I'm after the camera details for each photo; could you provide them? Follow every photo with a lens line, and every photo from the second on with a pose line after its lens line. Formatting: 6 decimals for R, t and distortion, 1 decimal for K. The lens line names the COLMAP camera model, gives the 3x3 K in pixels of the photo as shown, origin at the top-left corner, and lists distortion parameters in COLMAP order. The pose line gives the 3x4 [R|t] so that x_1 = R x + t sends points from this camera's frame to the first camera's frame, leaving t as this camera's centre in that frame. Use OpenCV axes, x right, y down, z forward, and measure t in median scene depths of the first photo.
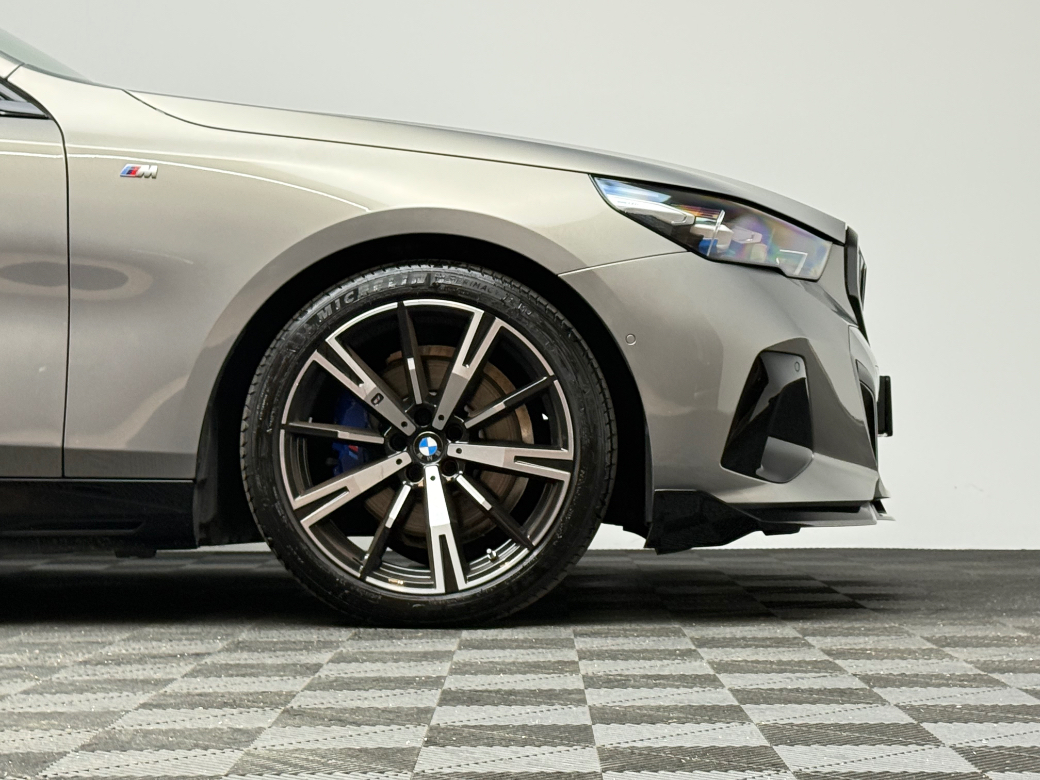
lens RADIAL K [[2301.5, 0, 519.6], [0, 2301.5, 391.5], [0, 0, 1]] dist [0.181141, 0.000000]
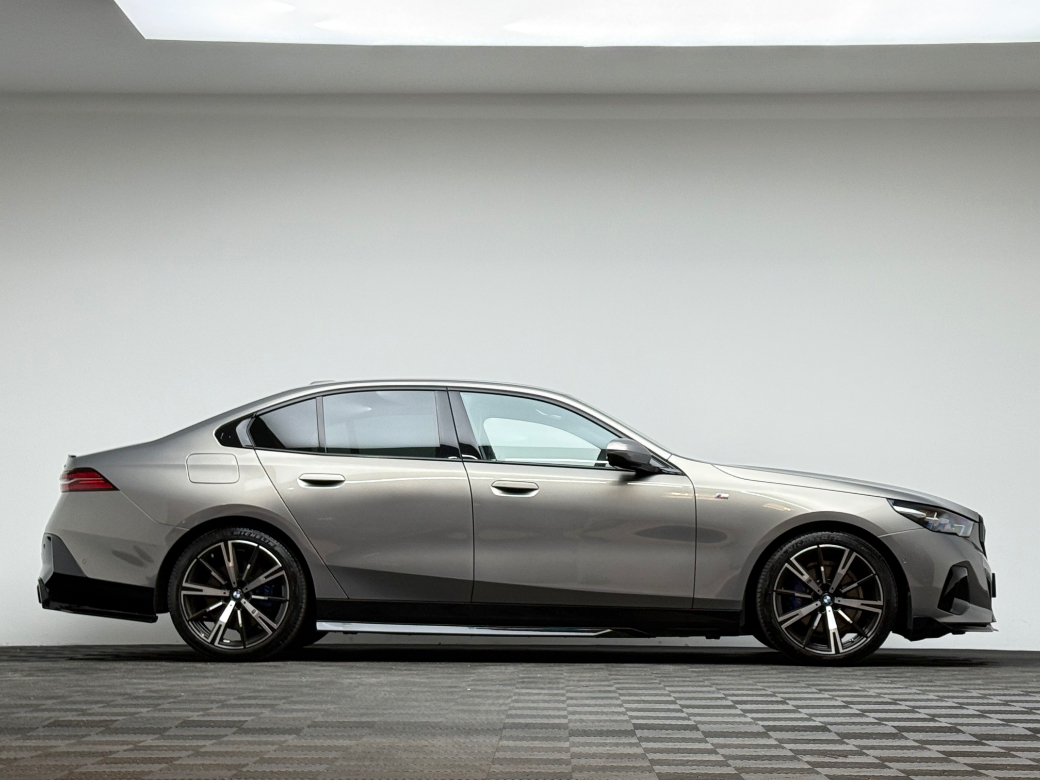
lens RADIAL K [[2179.6, 0, 520.2], [0, 2179.6, 389.0], [0, 0, 1]] dist [0.092709, 0.000000]
pose [[0.999831, 0.011696, -0.014181, -0.366056], [-0.012620, 0.997679, -0.066906, -0.045926], [0.013366, 0.067074, 0.997658, -1.573087]]
